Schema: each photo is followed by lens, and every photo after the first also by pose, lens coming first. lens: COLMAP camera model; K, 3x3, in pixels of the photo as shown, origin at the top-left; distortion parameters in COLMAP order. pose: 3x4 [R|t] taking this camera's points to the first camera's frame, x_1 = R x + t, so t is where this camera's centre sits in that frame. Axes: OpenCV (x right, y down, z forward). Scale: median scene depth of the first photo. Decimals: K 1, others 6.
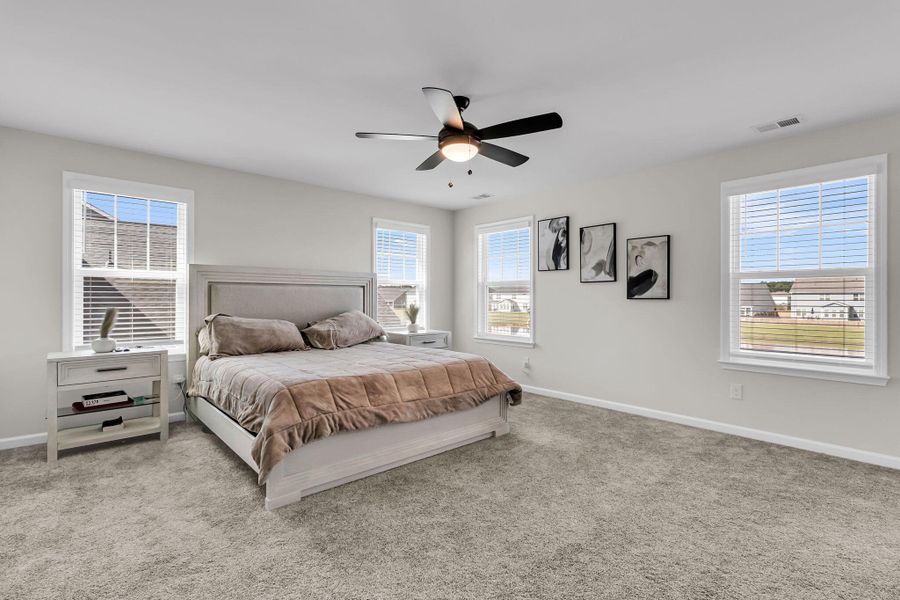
lens RADIAL K [[431.3, 0, 456.3], [0, 431.3, 297.4], [0, 0, 1]] dist [0.007148, -0.001766]
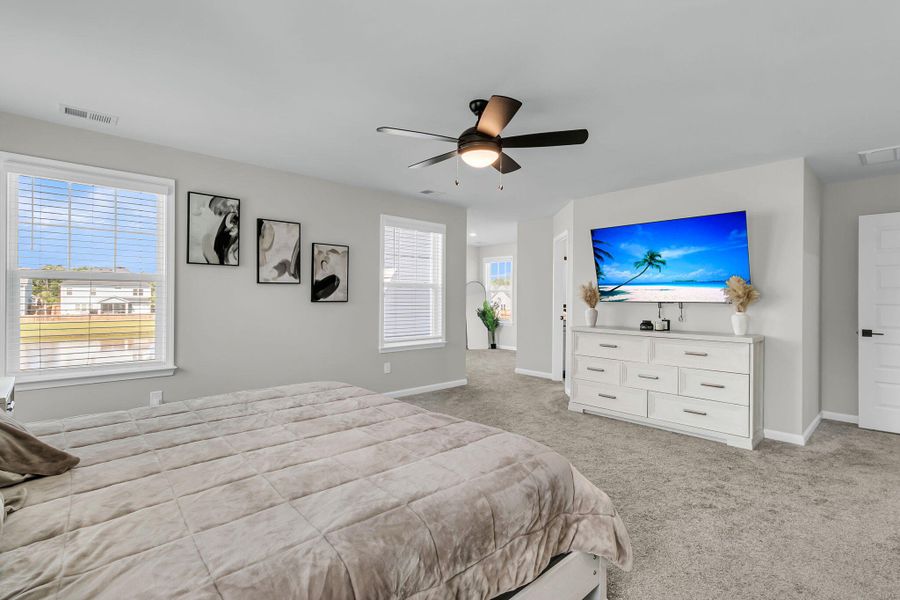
lens RADIAL K [[431.3, 0, 445.3], [0, 431.3, 302.3], [0, 0, 1]] dist [0.007148, -0.001766]
pose [[-0.018428, -0.008315, 0.999796, -0.589514], [0.000222, 0.999965, 0.008320, -0.003414], [-0.999830, 0.000375, -0.018425, 0.671642]]
